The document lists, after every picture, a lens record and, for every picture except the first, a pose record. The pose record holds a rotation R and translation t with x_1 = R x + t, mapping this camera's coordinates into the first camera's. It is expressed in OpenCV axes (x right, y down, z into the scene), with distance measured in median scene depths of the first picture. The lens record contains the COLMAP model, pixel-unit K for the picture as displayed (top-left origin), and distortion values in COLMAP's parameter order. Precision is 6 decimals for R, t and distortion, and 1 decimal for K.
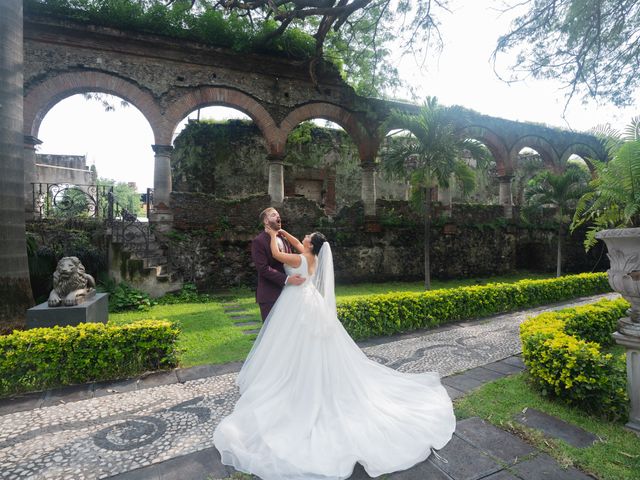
lens RADIAL K [[338.8, 0, 318.8], [0, 338.8, 238.1], [0, 0, 1]] dist [-0.075278, 0.031432]
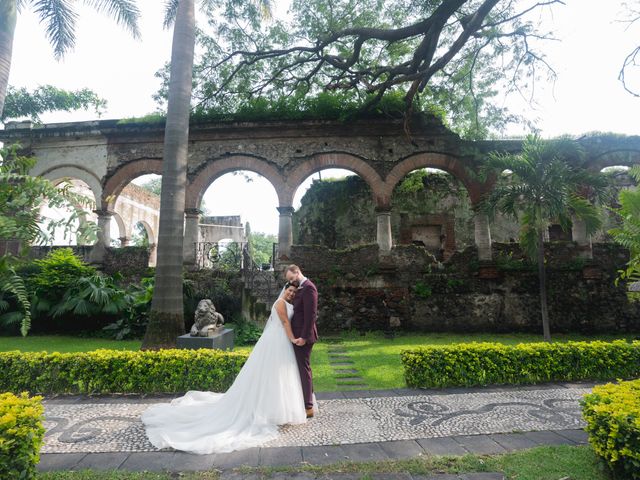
lens RADIAL K [[338.8, 0, 318.8], [0, 338.8, 238.1], [0, 0, 1]] dist [-0.075278, 0.031432]
pose [[0.918985, -0.050442, -0.391054, 0.106157], [-0.001428, 0.991351, -0.131231, -0.006347], [0.394291, 0.121157, 0.910964, -0.049258]]
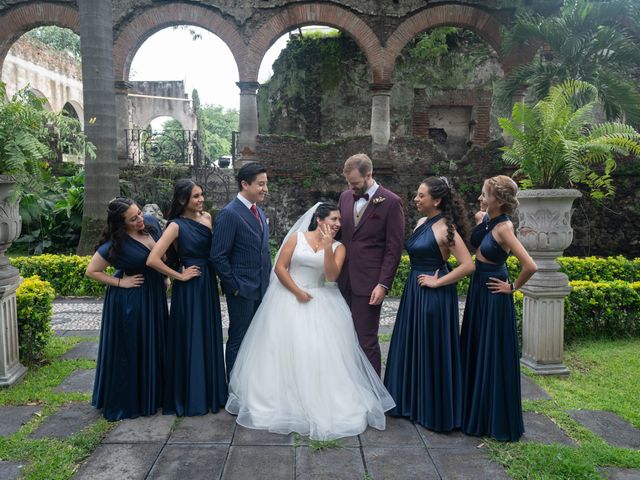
lens RADIAL K [[530.5, 0, 320.0], [0, 530.5, 240.0], [0, 0, 1]] dist [0.003870, 0.007628]
pose [[0.925870, 0.052896, -0.374122, 0.237629], [-0.014959, 0.994508, 0.103590, -0.008964], [0.377547, -0.090315, 0.921576, -0.243060]]
